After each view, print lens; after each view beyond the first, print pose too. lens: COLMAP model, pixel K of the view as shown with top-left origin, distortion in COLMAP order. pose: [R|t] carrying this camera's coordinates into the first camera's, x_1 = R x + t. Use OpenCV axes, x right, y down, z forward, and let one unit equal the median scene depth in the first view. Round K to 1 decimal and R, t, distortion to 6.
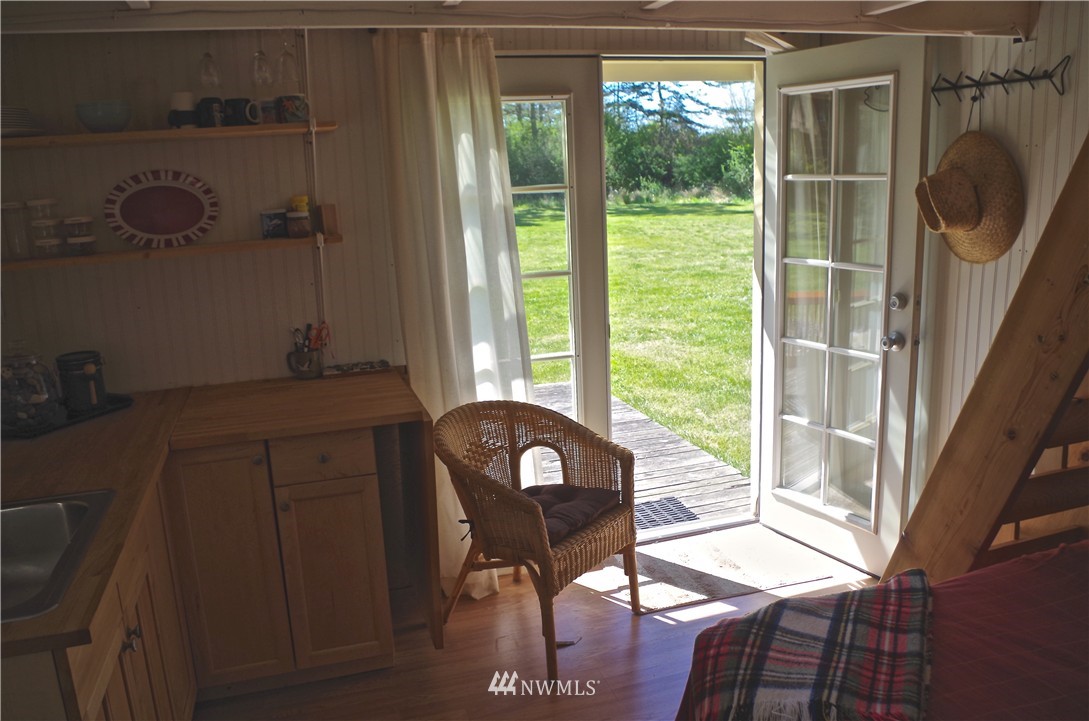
lens RADIAL K [[849.5, 0, 542.3], [0, 849.5, 356.7], [0, 0, 1]] dist [-0.014311, -0.011031]
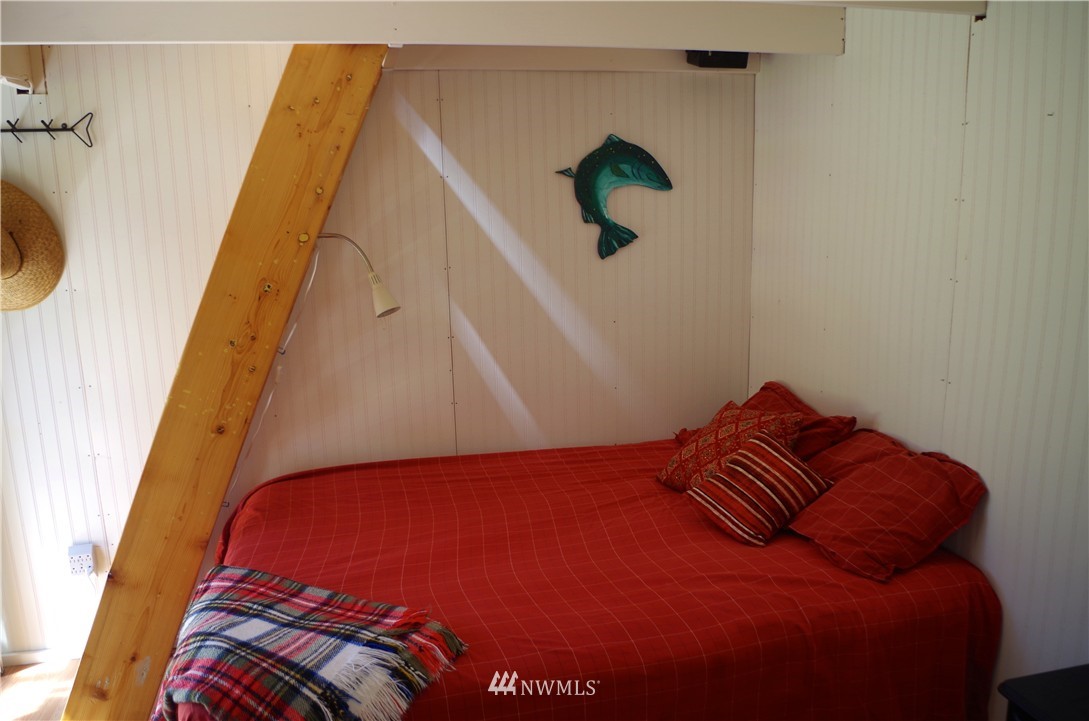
lens RADIAL K [[849.5, 0, 540.9], [0, 849.5, 367.1], [0, 0, 1]] dist [-0.014311, -0.011031]
pose [[0.102967, -0.156537, 0.982290, -0.504890], [0.234992, 0.963413, 0.128896, -0.036587], [-0.966528, 0.217558, 0.135985, 0.359796]]
